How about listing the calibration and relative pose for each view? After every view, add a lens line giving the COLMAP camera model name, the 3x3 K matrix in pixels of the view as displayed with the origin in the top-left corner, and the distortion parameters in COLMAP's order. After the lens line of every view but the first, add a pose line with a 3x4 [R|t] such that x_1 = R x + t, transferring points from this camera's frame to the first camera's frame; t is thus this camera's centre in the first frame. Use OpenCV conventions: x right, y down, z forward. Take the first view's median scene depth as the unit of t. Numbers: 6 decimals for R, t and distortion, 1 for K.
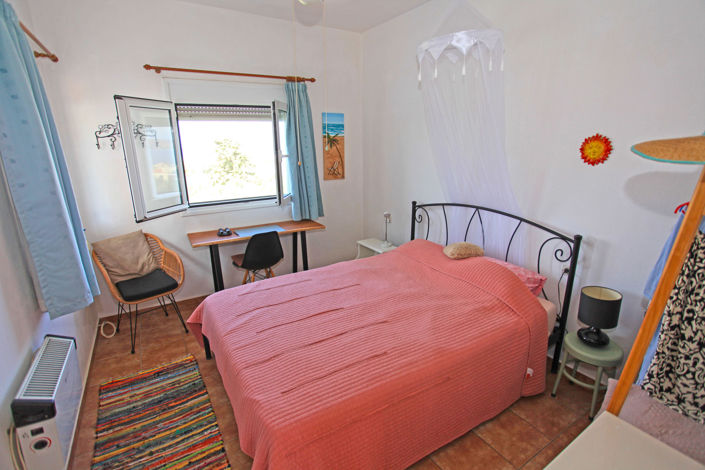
lens RADIAL K [[343.2, 0, 352.5], [0, 343.2, 235.0], [0, 0, 1]] dist [-0.073740, 0.035831]
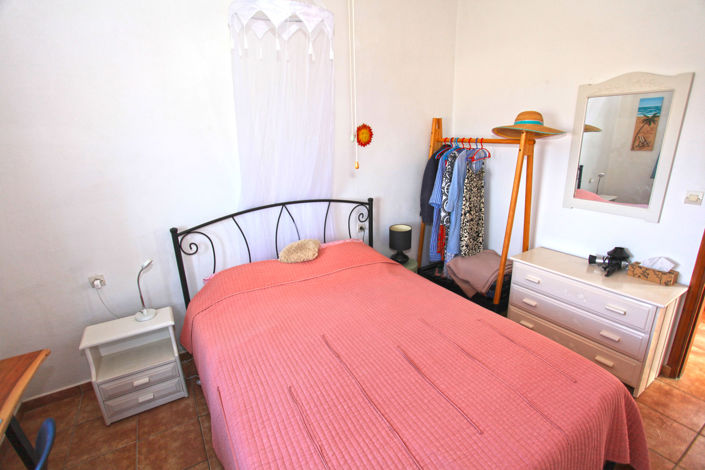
lens RADIAL K [[343.2, 0, 352.5], [0, 343.2, 235.0], [0, 0, 1]] dist [-0.073740, 0.035831]
pose [[0.016416, -0.278696, 0.960239, -0.670082], [0.294704, 0.919054, 0.261704, -0.235504], [-0.955448, 0.278690, 0.097220, 0.925854]]
